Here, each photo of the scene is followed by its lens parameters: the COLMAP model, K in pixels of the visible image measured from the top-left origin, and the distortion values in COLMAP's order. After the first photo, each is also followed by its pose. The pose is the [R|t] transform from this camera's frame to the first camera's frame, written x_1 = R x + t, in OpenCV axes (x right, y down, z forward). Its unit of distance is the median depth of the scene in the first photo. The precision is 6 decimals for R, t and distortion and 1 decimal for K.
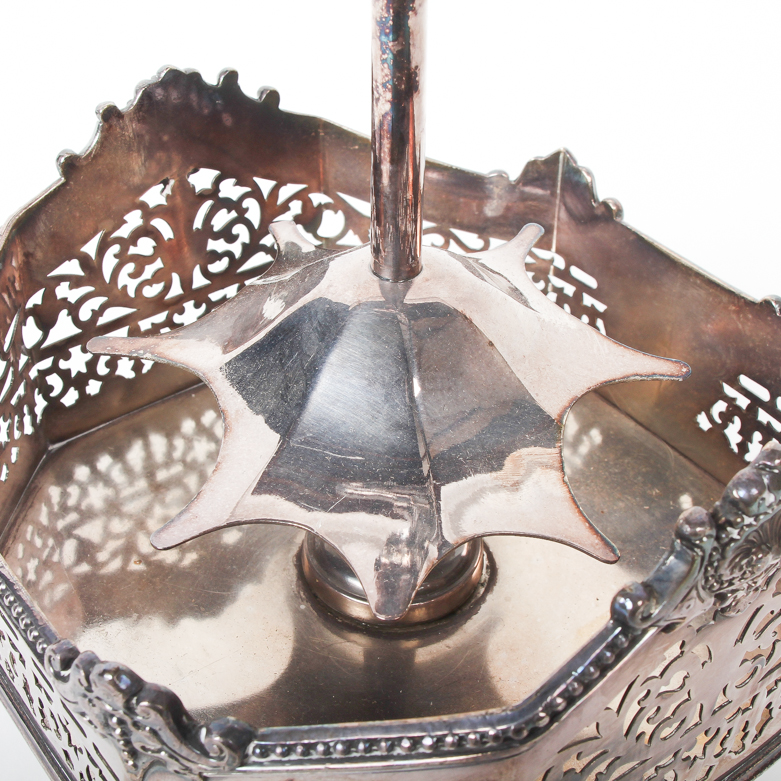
lens RADIAL K [[1418.2, 0, 390.5], [0, 1418.2, 390.5], [0, 0, 1]] dist [-0.147417, 0.379328]
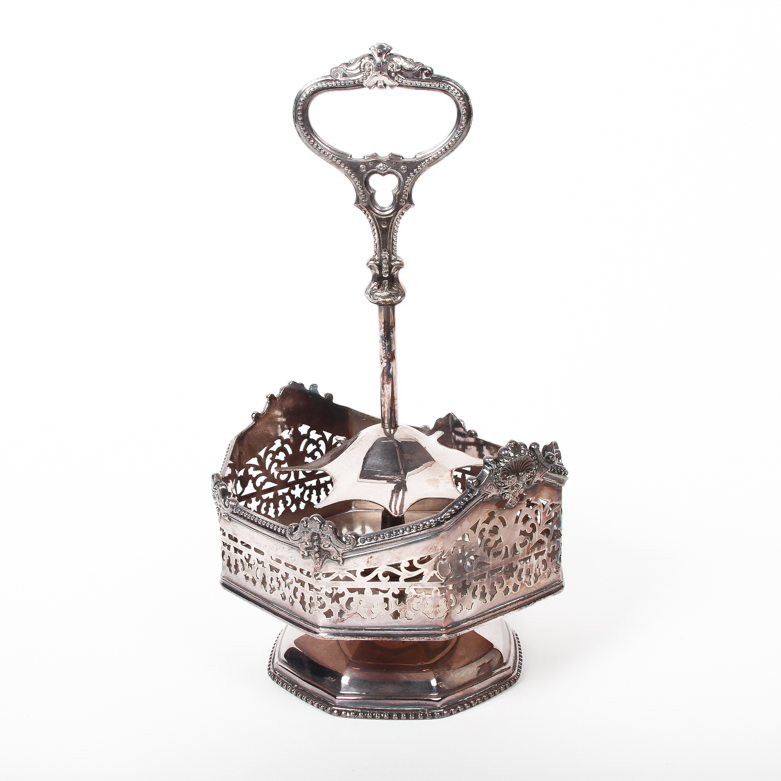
lens RADIAL K [[1418.2, 0, 390.5], [0, 1418.2, 390.5], [0, 0, 1]] dist [-0.147417, 0.379328]
pose [[0.997034, -0.051570, 0.057128, -0.121025], [0.068789, 0.930021, -0.361012, 0.685620], [-0.034513, 0.363871, 0.930810, -1.313864]]
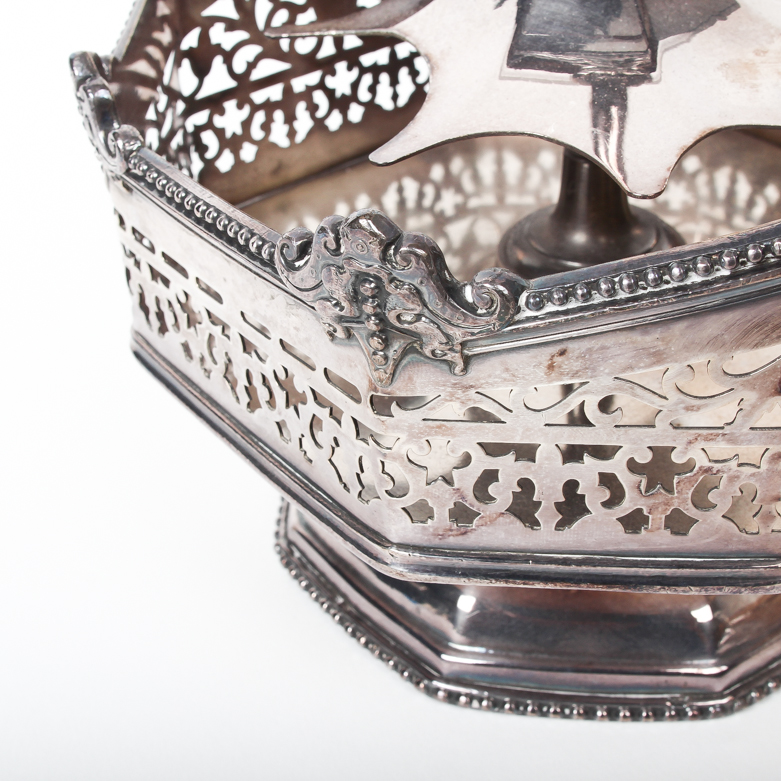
lens RADIAL K [[1418.2, 0, 390.5], [0, 1418.2, 390.5], [0, 0, 1]] dist [-0.147417, 0.379328]
pose [[0.997318, -0.065892, -0.031854, -0.098818], [0.064332, 0.996786, -0.047745, 0.217508], [0.034898, 0.045568, 0.998352, 0.062381]]
